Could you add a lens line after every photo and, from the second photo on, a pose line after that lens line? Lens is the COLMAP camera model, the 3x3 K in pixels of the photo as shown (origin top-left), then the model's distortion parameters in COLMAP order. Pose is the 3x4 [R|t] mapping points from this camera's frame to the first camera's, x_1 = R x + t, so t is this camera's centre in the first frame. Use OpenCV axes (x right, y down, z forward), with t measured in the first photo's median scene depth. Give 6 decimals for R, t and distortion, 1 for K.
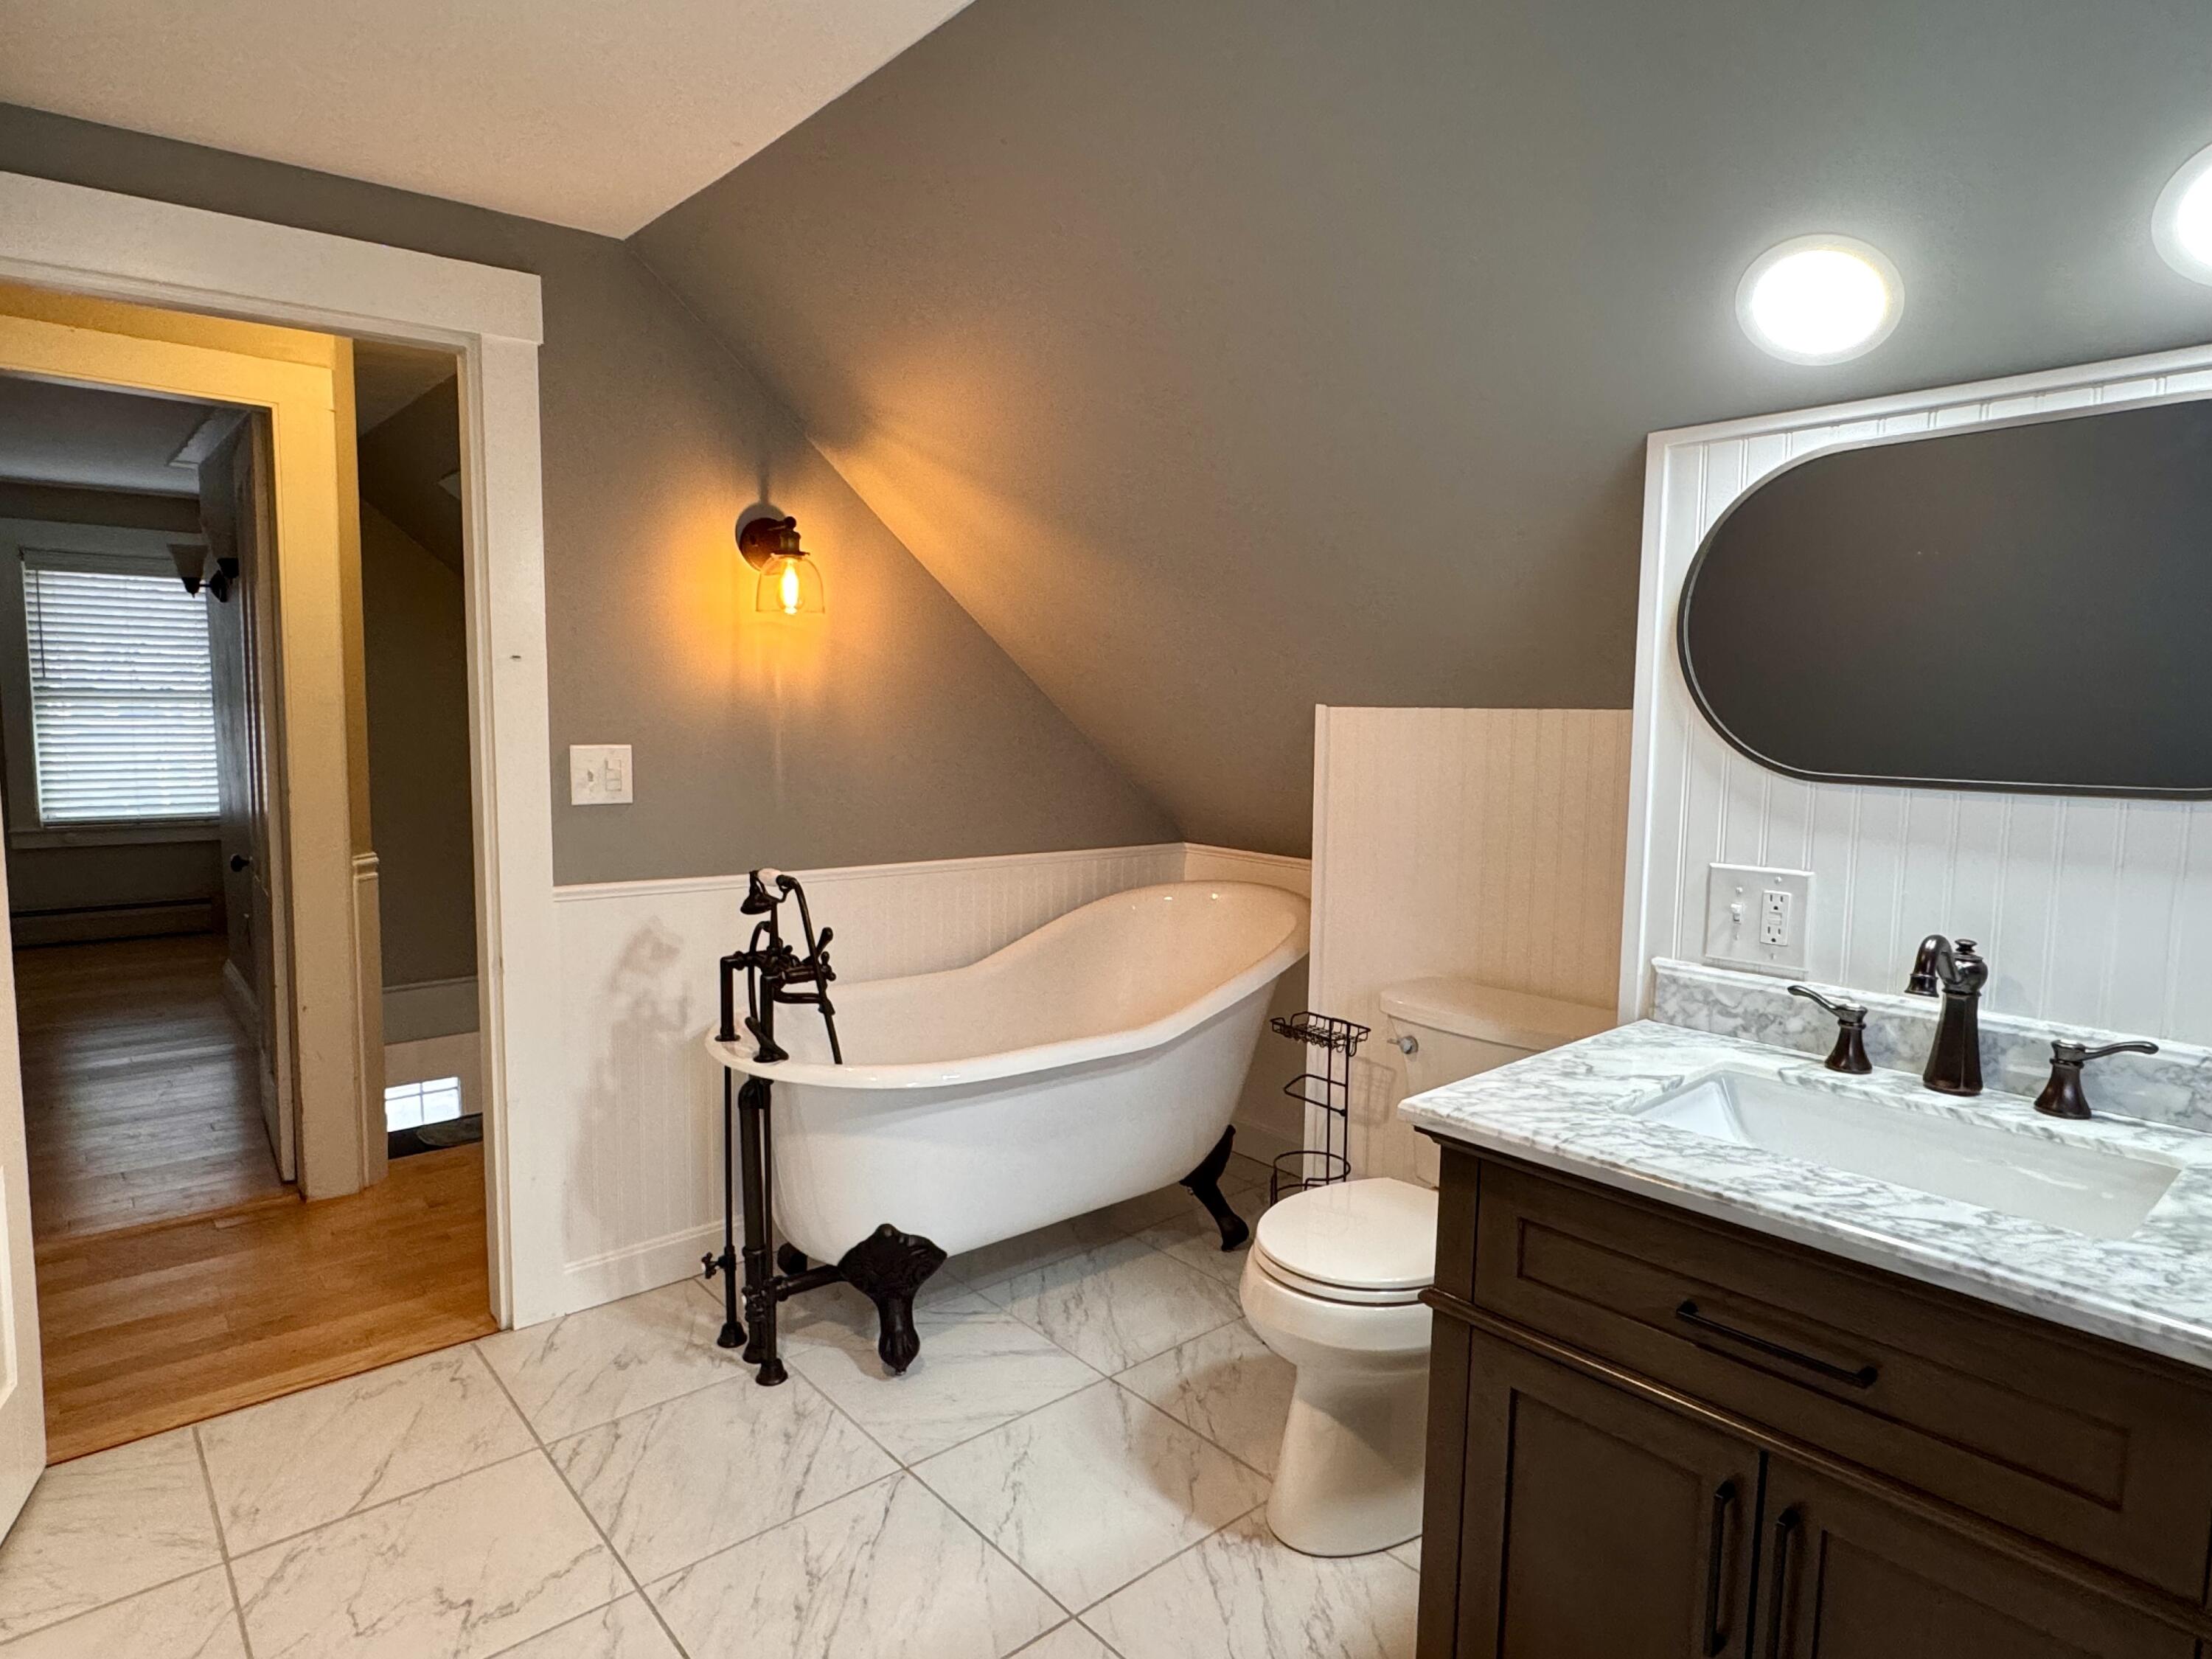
lens RADIAL K [[1277.8, 0, 1105.1], [0, 1277.8, 823.6], [0, 0, 1]] dist [0.000831, 0.000363]
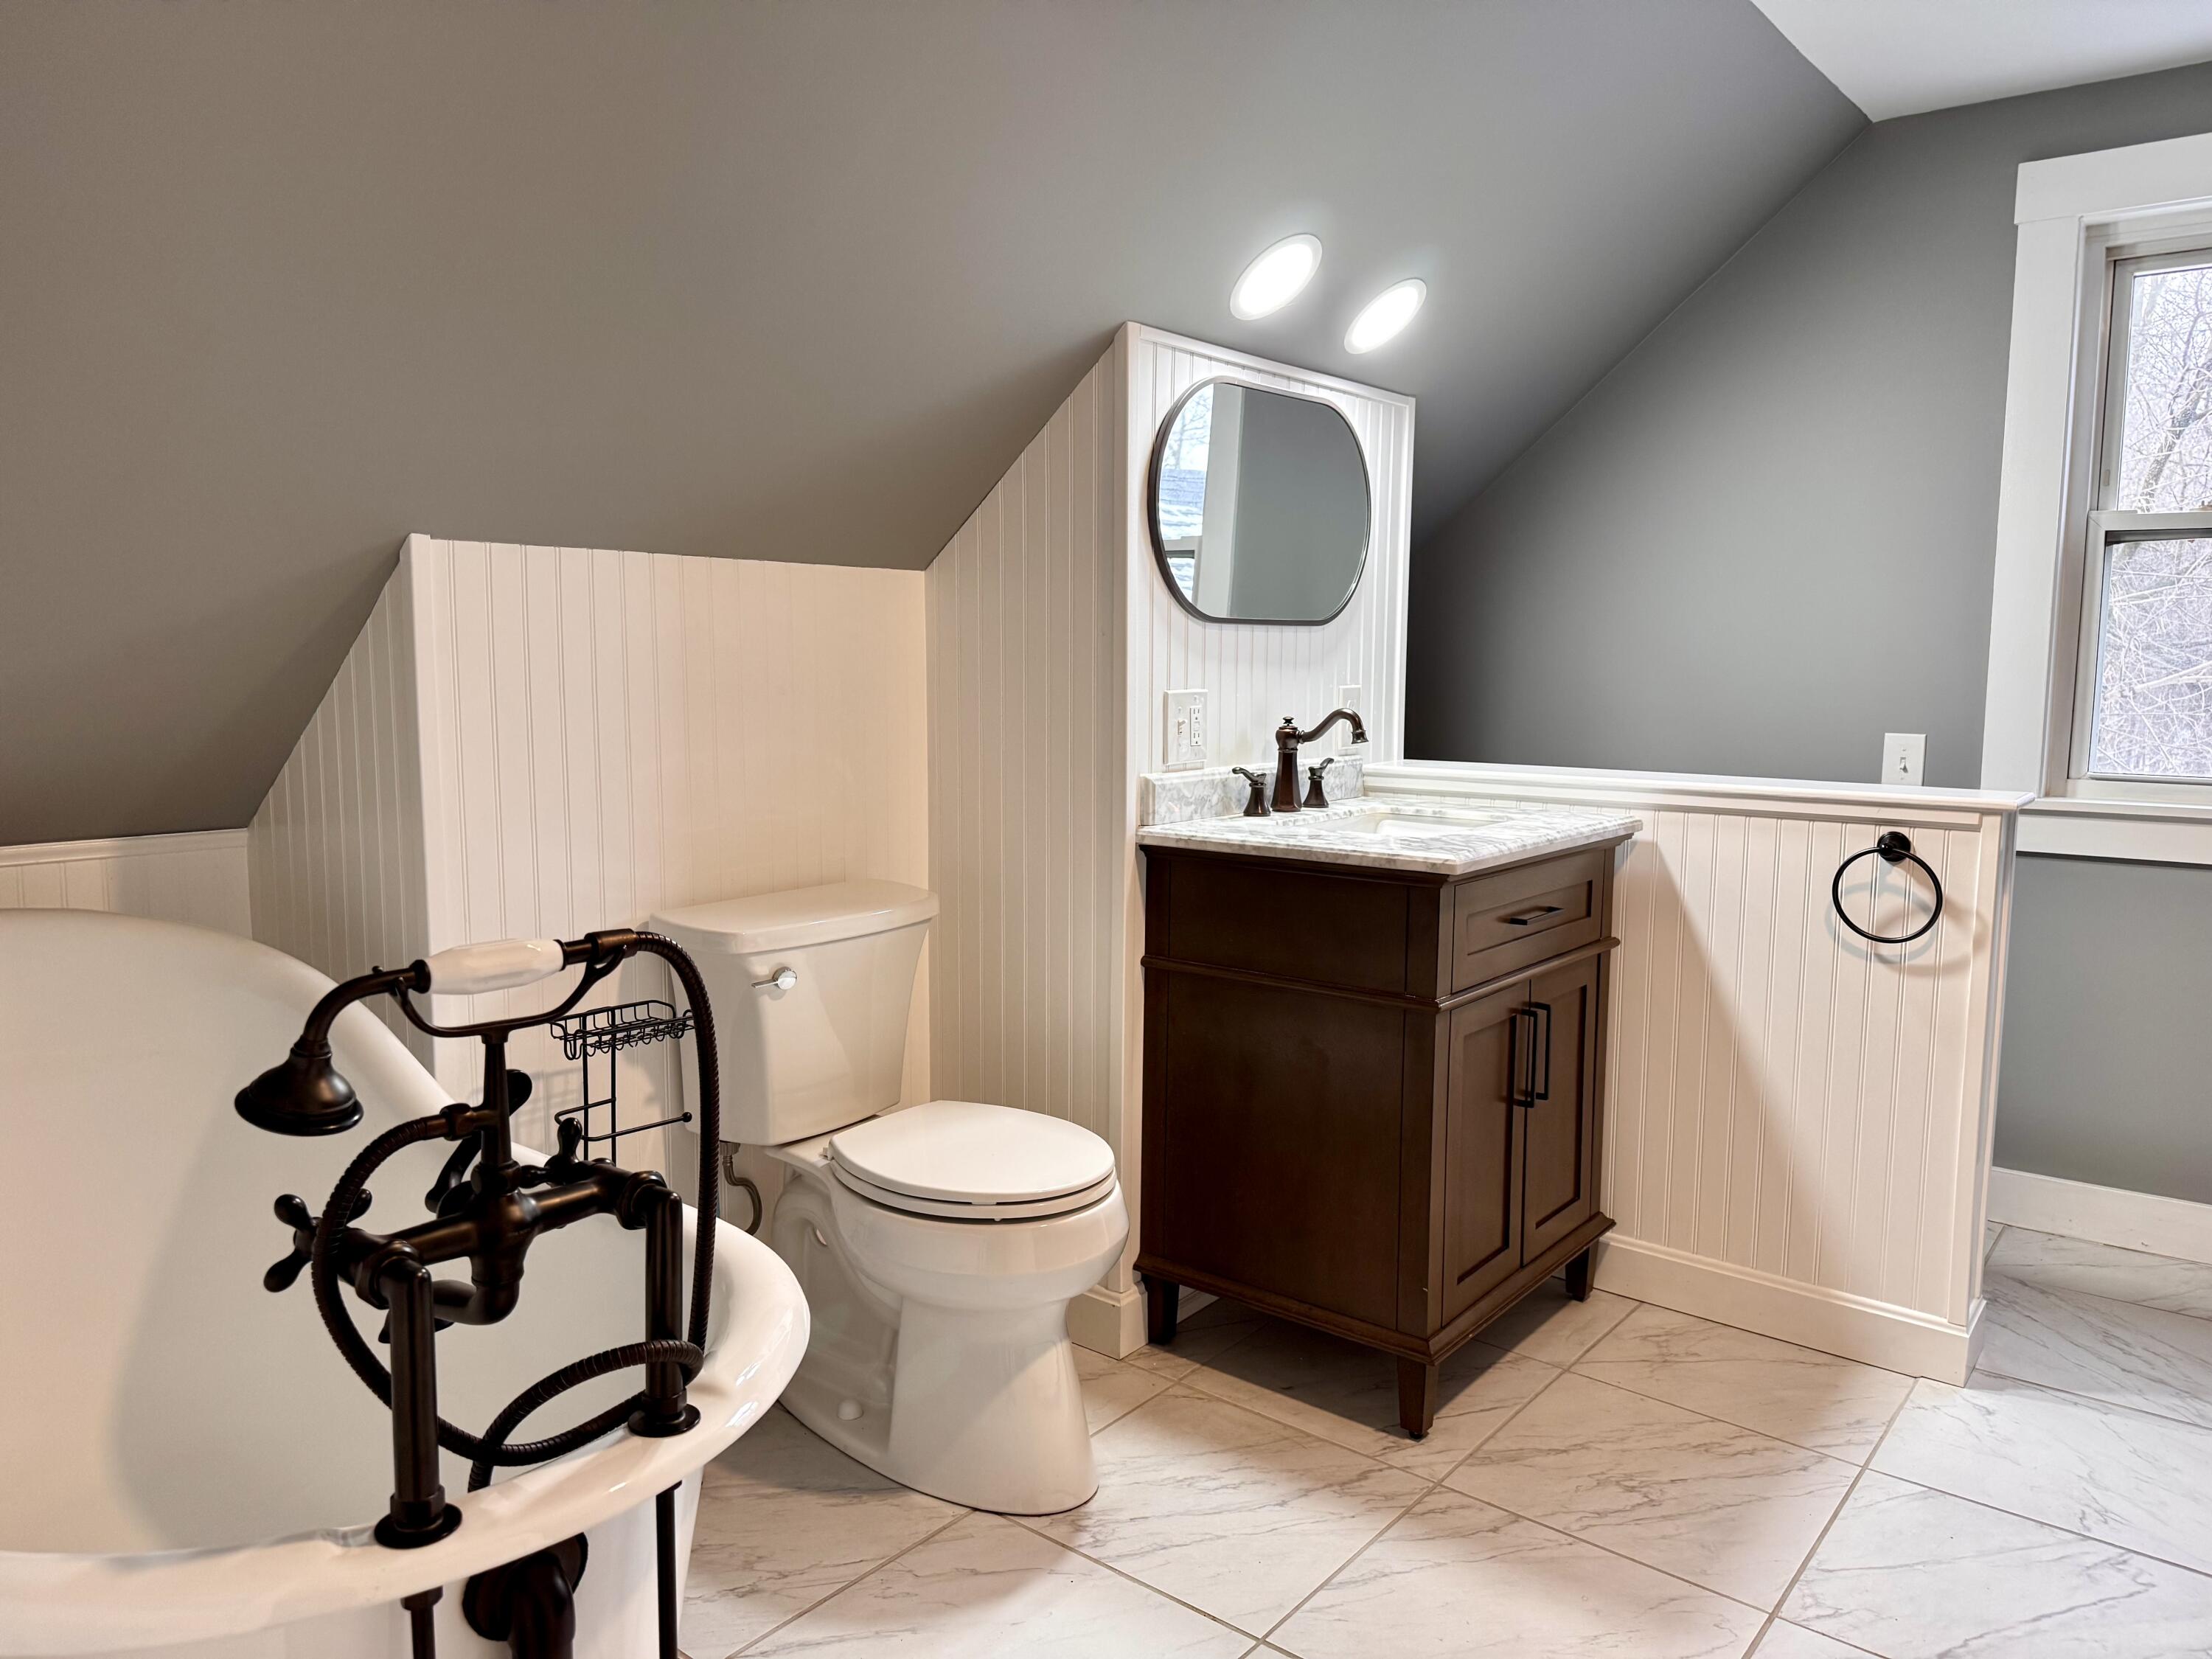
lens RADIAL K [[1552.4, 0, 1105.4], [0, 1552.4, 832.9], [0, 0, 1]] dist [0.044470, -0.011126]
pose [[-0.184701, -0.122772, 0.975096, -1.026713], [0.085468, 0.986401, 0.140385, -0.049686], [-0.979071, 0.109269, -0.171696, 1.344001]]
